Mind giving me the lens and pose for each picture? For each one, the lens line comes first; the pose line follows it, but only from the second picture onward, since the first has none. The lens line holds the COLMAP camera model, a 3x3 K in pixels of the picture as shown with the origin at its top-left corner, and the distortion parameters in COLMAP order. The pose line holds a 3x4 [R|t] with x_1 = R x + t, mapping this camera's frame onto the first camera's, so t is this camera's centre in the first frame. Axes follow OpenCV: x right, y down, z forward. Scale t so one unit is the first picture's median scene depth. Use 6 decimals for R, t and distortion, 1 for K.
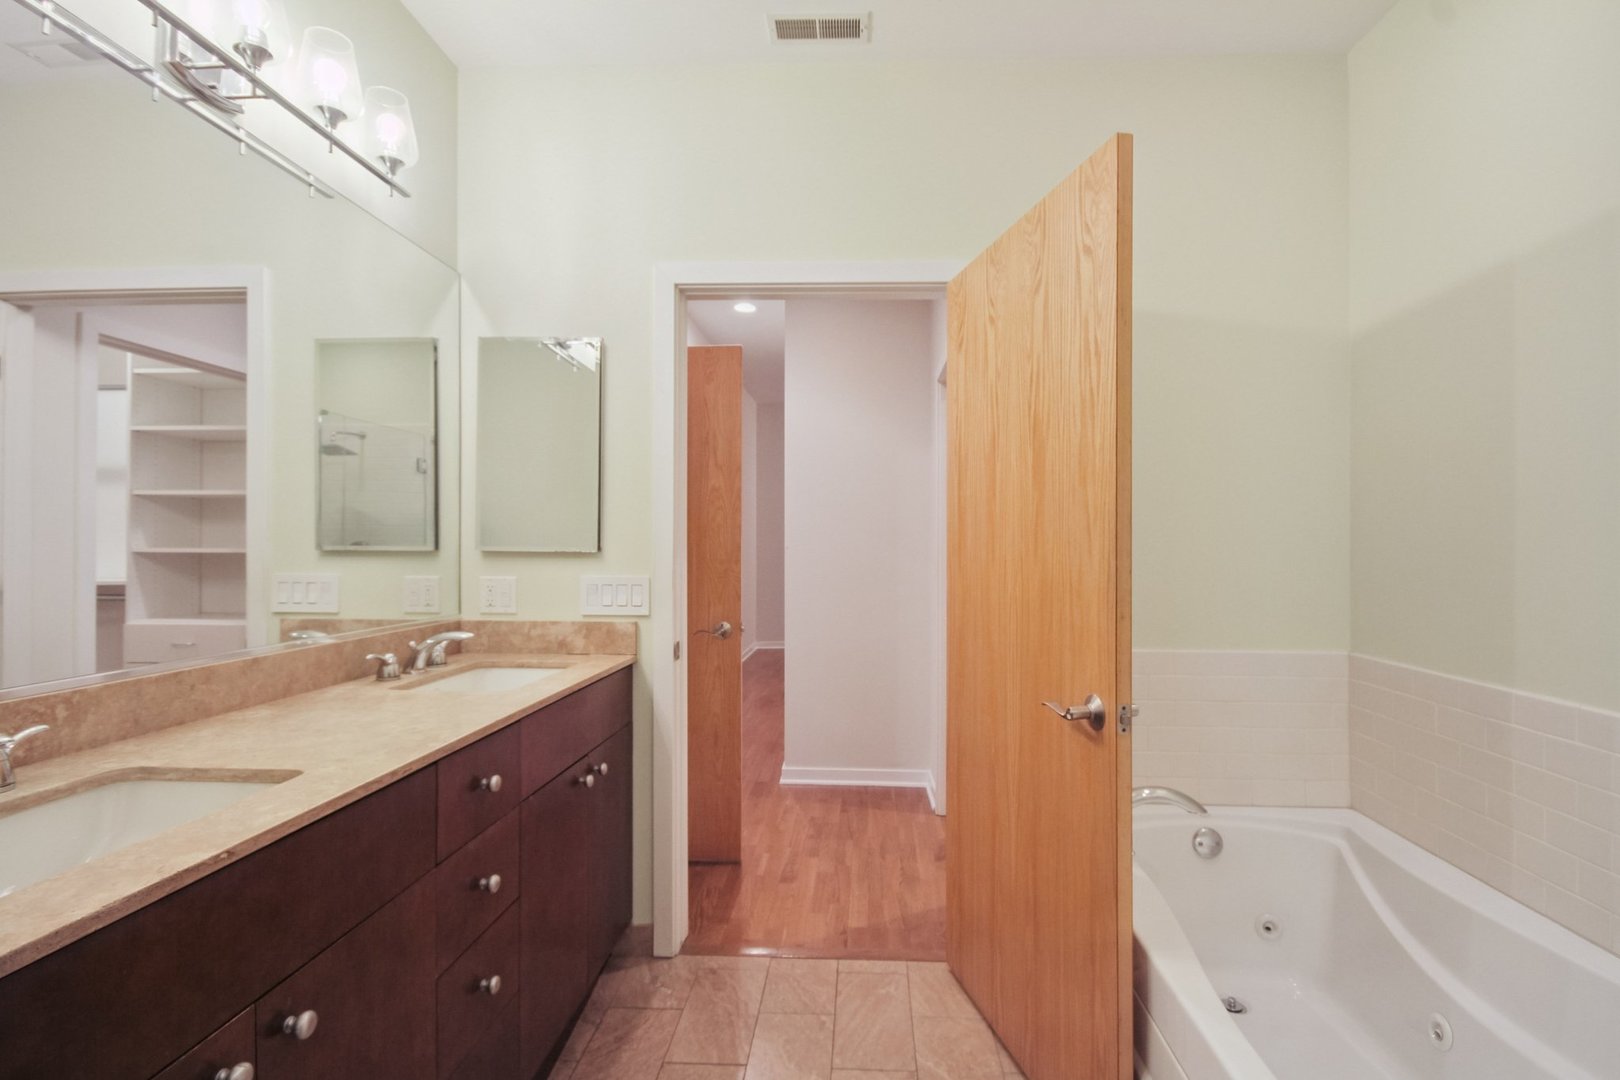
lens RADIAL K [[764.2, 0, 810.0], [0, 764.2, 540.0], [0, 0, 1]] dist [0.000767, 0.000221]
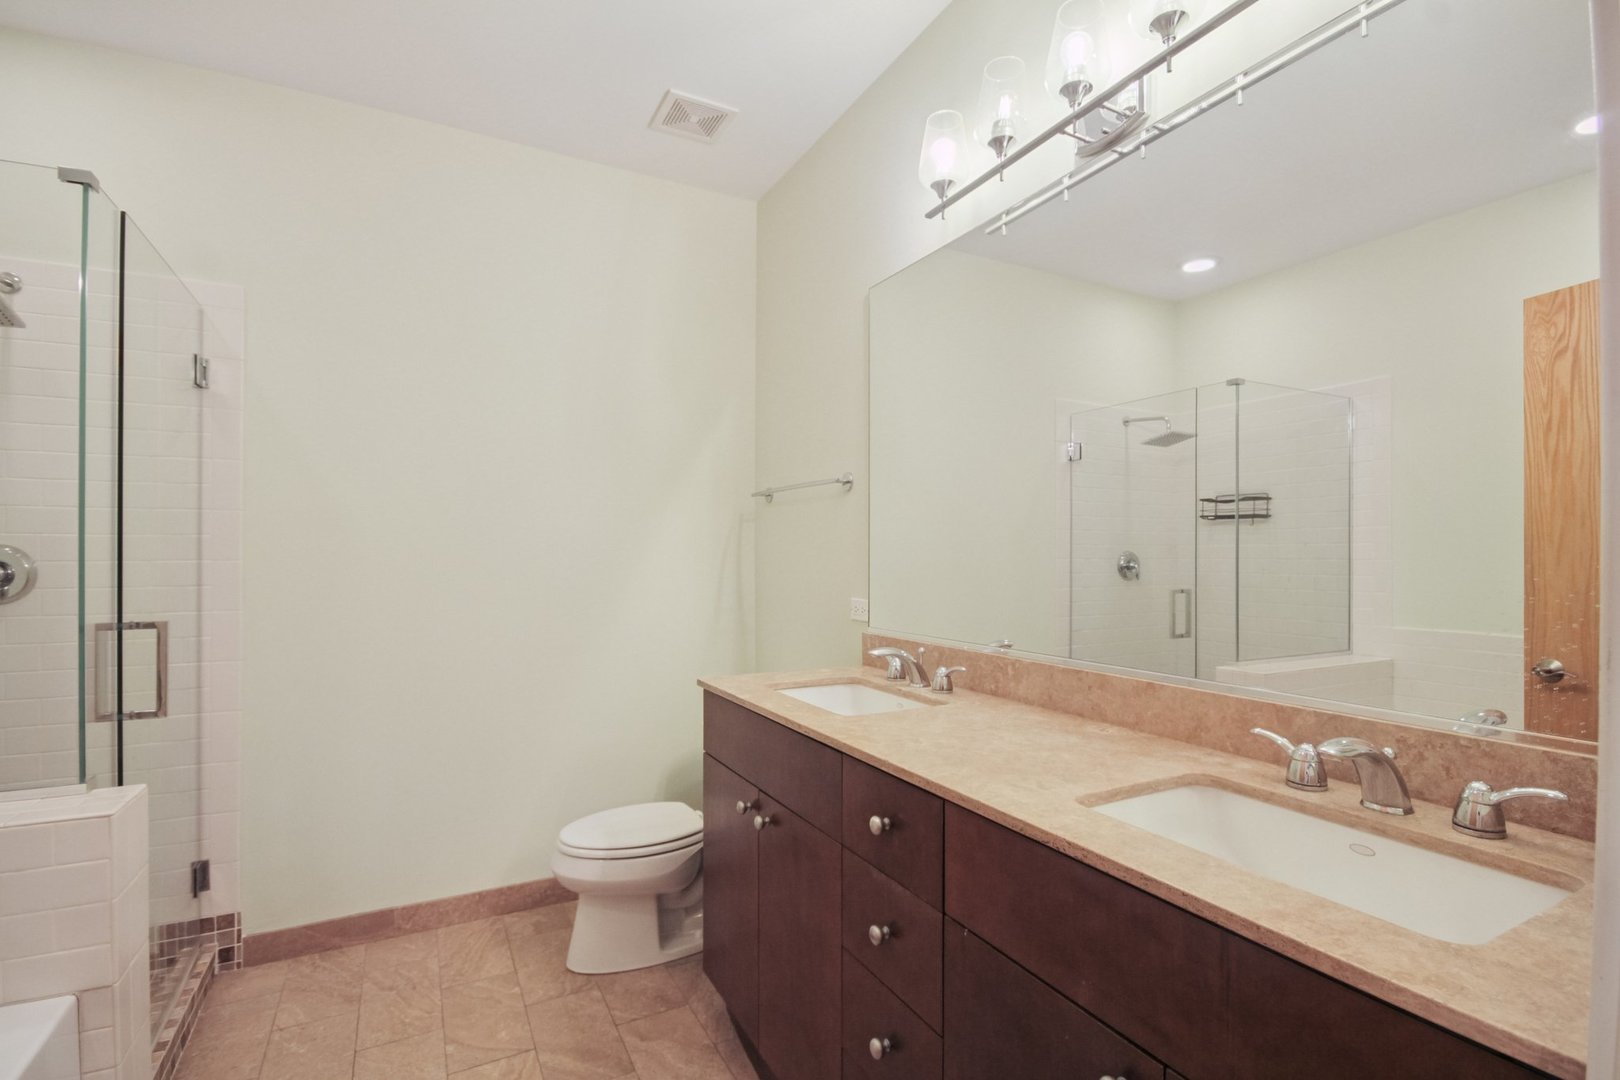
lens RADIAL K [[764.2, 0, 810.0], [0, 764.2, 540.0], [0, 0, 1]] dist [0.000767, 0.000221]
pose [[-0.853674, -0.017178, -0.520524, 0.120618], [-0.001559, 0.999536, -0.030428, 0.010856], [0.520805, -0.025165, -0.853305, 1.677124]]
